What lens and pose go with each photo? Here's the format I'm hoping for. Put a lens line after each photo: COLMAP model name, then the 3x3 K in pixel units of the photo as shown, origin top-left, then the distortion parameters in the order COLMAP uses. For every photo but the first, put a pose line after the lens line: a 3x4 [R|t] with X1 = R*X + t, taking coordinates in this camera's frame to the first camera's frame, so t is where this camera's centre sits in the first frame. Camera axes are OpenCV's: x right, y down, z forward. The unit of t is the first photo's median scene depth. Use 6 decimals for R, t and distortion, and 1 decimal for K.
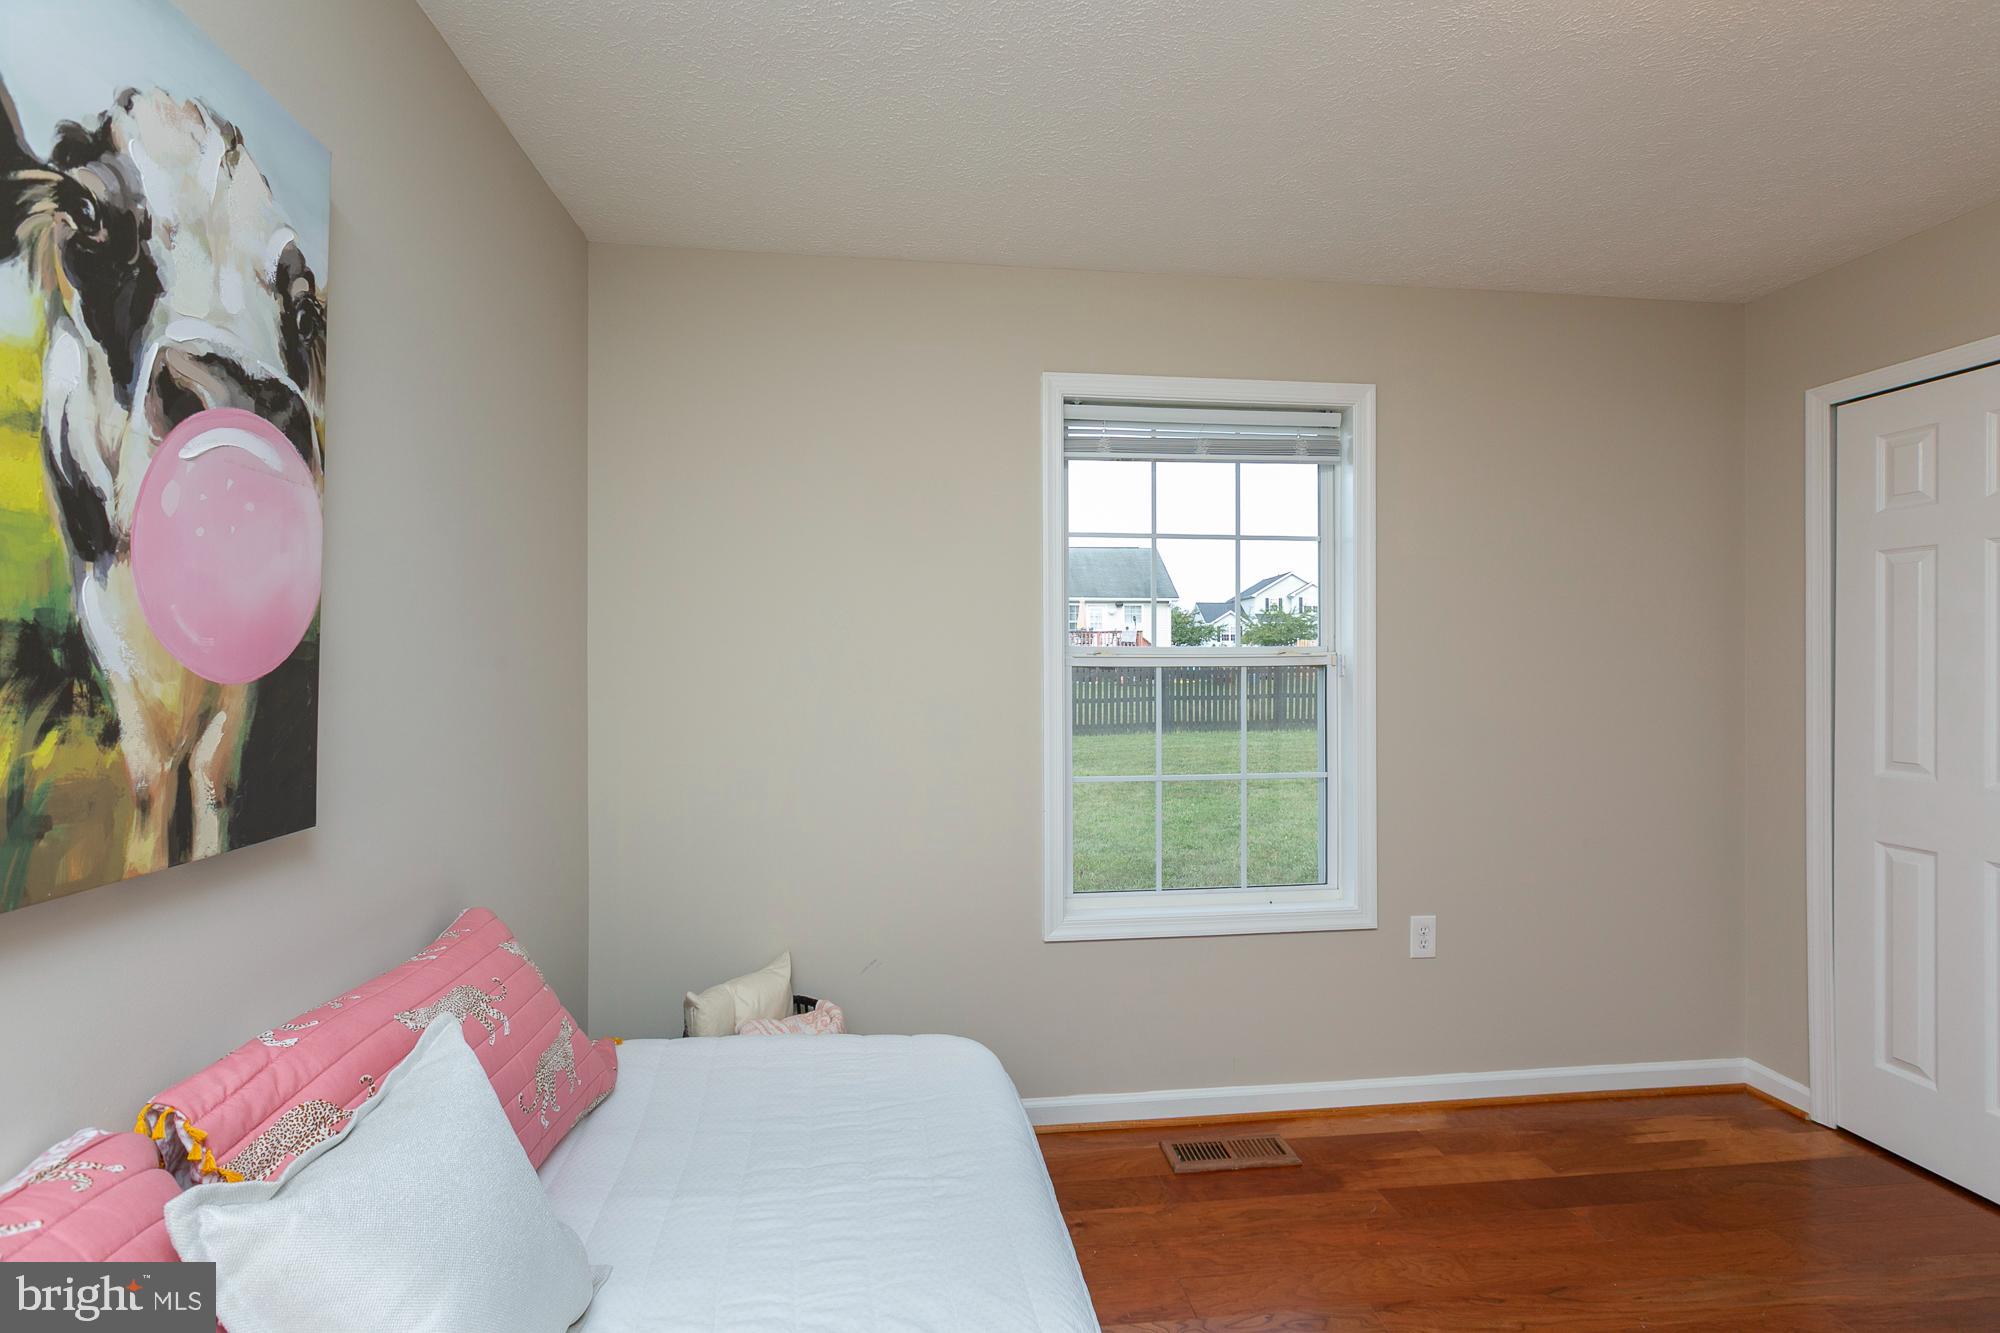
lens RADIAL K [[915.4, 0, 956.2], [0, 915.4, 662.9], [0, 0, 1]] dist [0.009057, -0.001614]
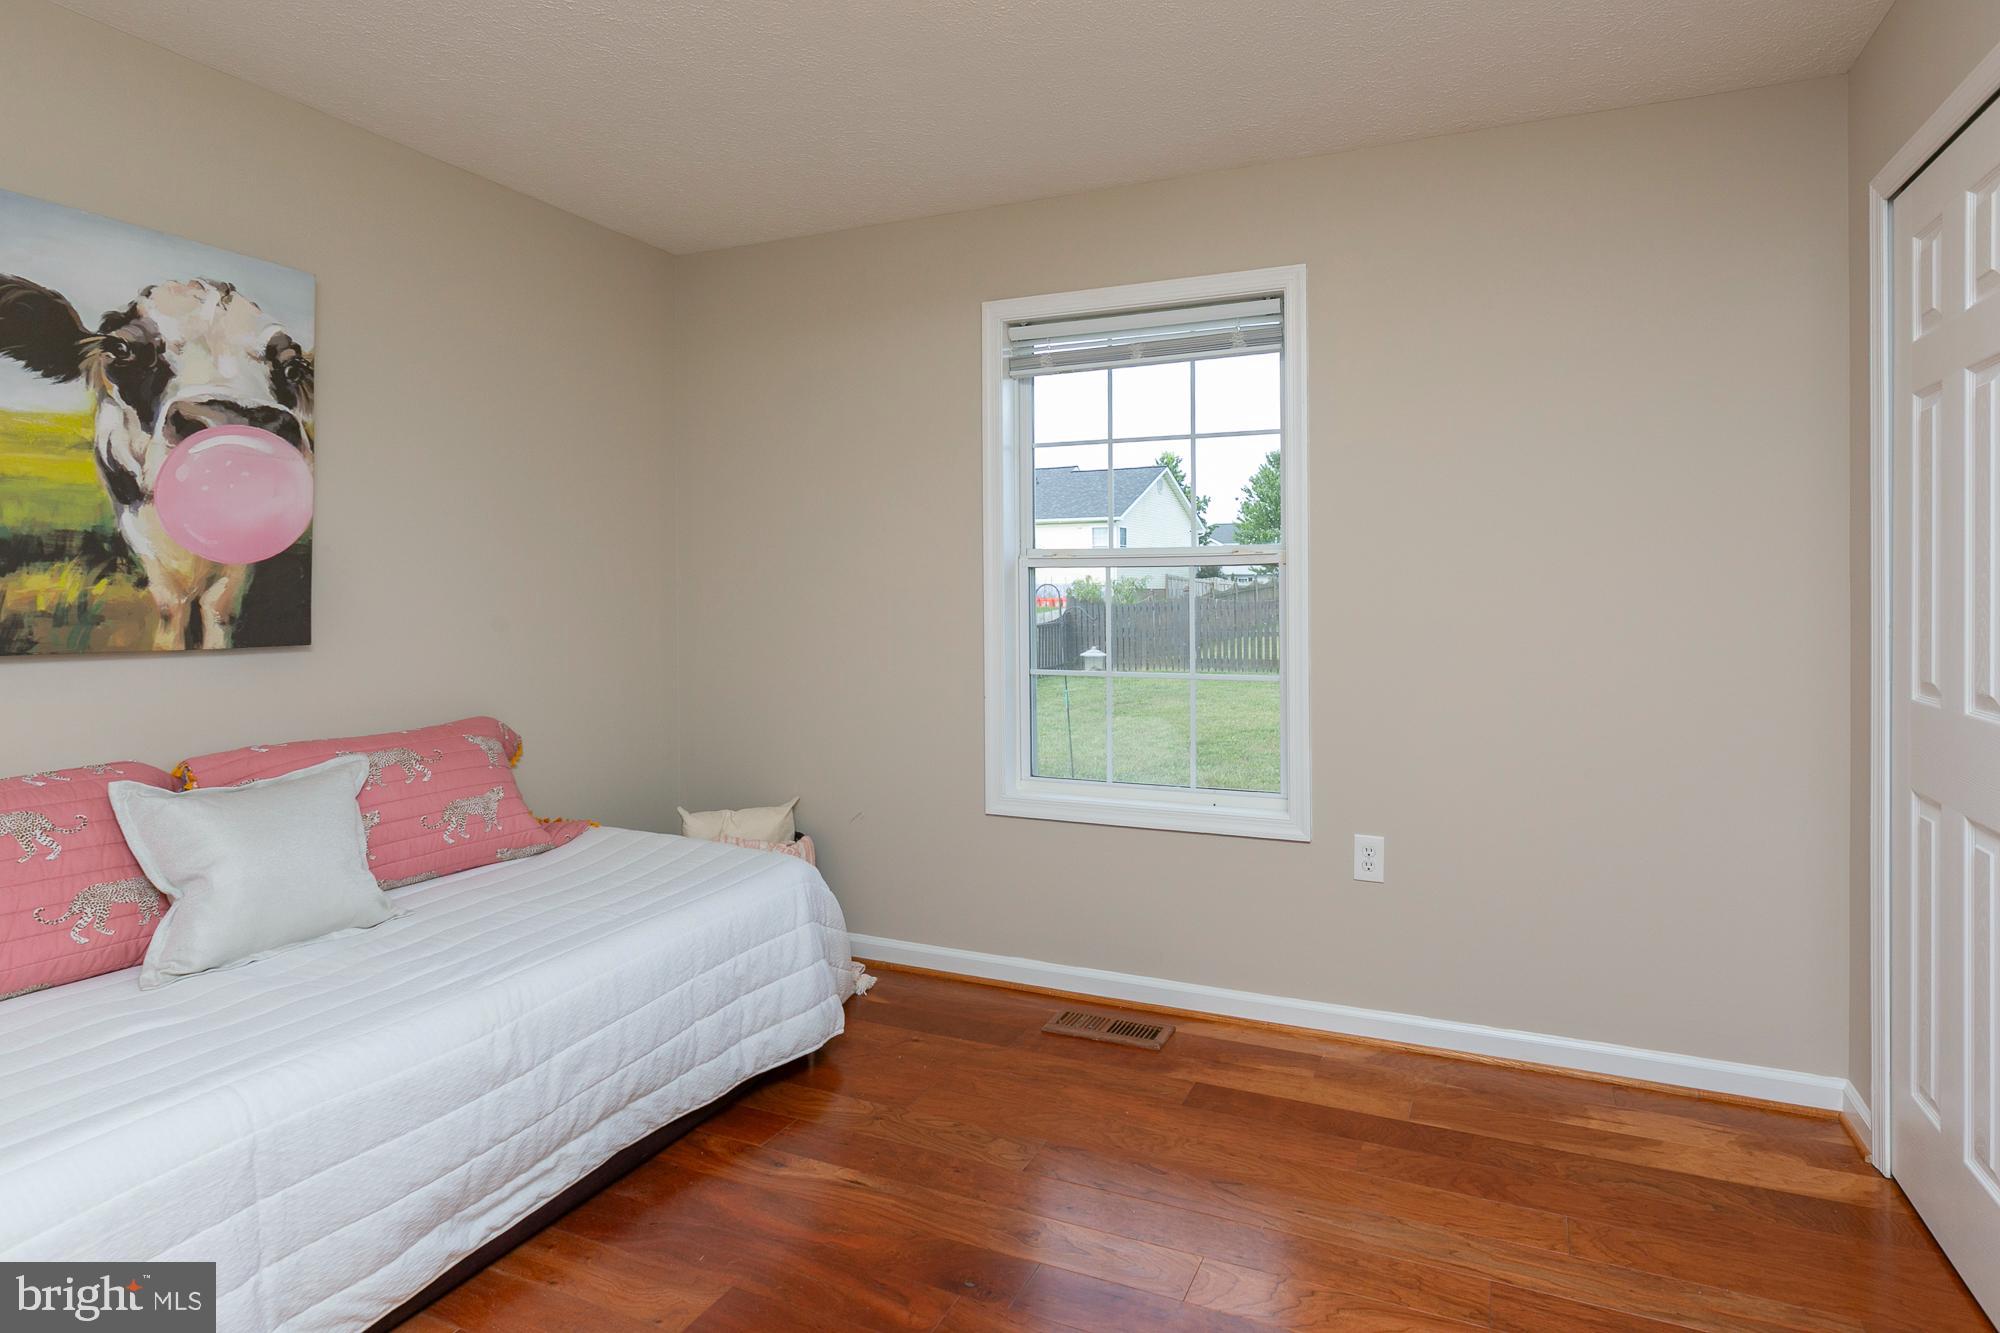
lens RADIAL K [[977.0, 0, 1091.1], [0, 977.0, 587.3], [0, 0, 1]] dist [0.000440, -0.000260]
pose [[0.880576, -0.001179, -0.473904, 1.840522], [0.000430, 0.999998, -0.001690, 0.078147], [0.473905, 0.001284, 0.880575, 0.022083]]
